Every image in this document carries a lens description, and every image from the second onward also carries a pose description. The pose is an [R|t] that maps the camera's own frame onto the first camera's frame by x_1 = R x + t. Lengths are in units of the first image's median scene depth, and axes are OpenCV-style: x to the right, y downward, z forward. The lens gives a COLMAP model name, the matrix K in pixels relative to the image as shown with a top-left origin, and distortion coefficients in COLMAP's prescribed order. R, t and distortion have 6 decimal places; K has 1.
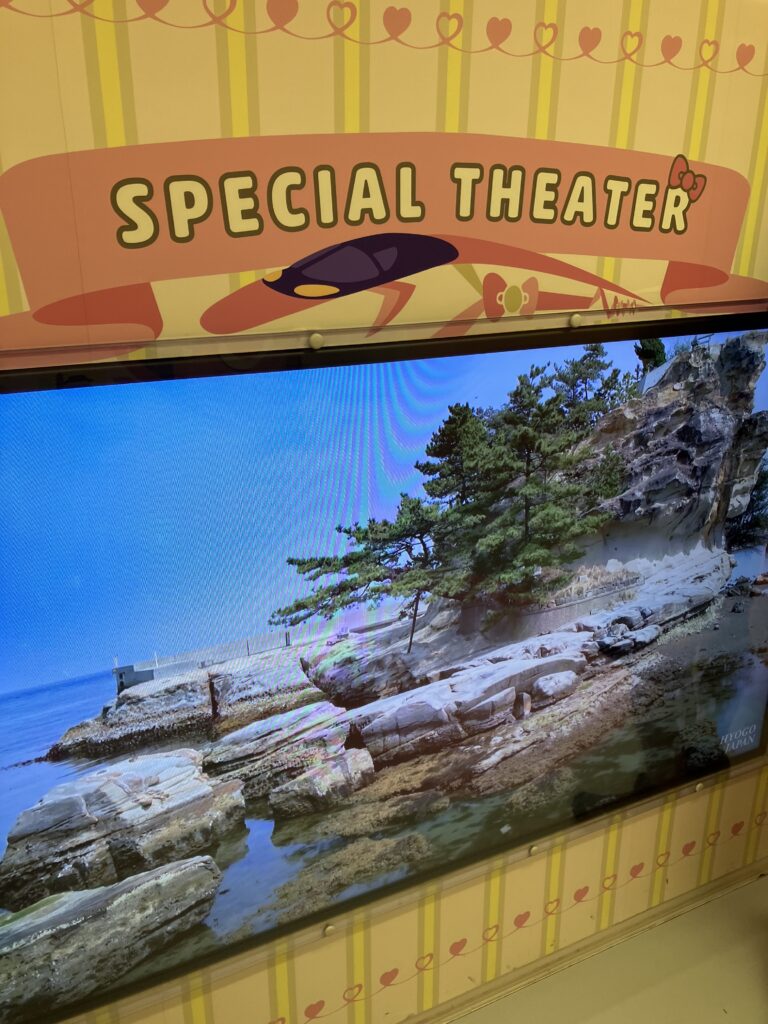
lens RADIAL K [[853.7, 0, 383.9], [0, 853.7, 508.4], [0, 0, 1]] dist [0.019317, 0.000159]
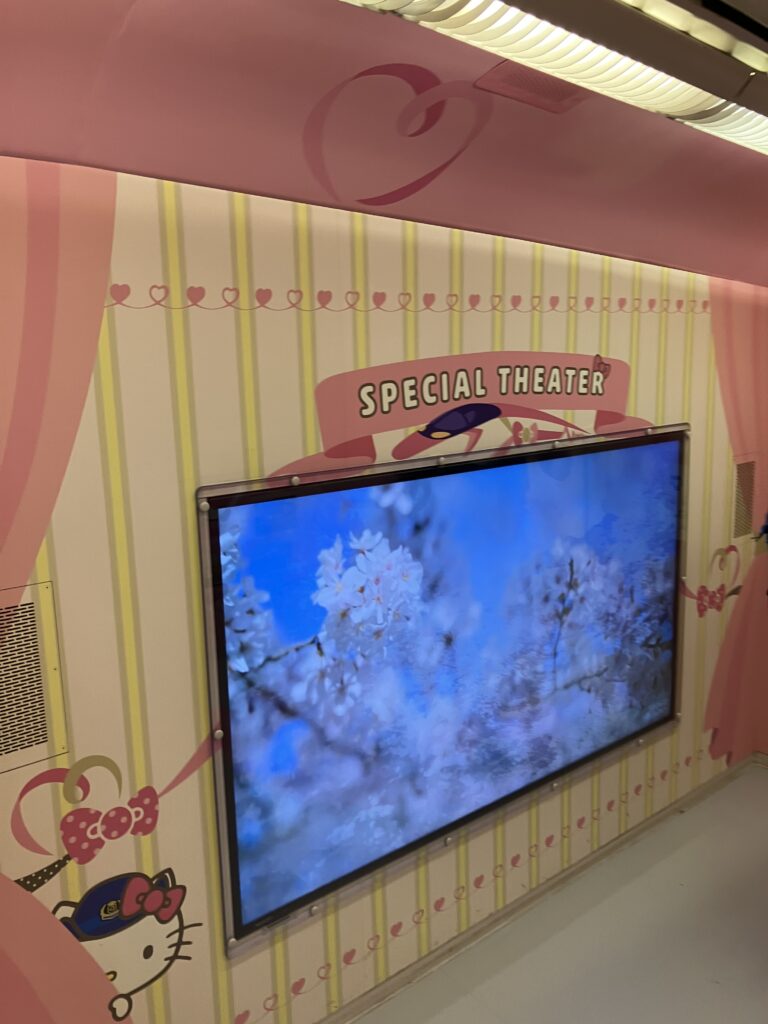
lens RADIAL K [[853.7, 0, 382.7], [0, 853.7, 511.6], [0, 0, 1]] dist [0.019317, 0.000159]
pose [[0.976448, -0.069529, 0.204241, -0.541151], [0.102223, 0.982744, -0.154160, 0.165339], [-0.189998, 0.171408, 0.966706, -0.673478]]
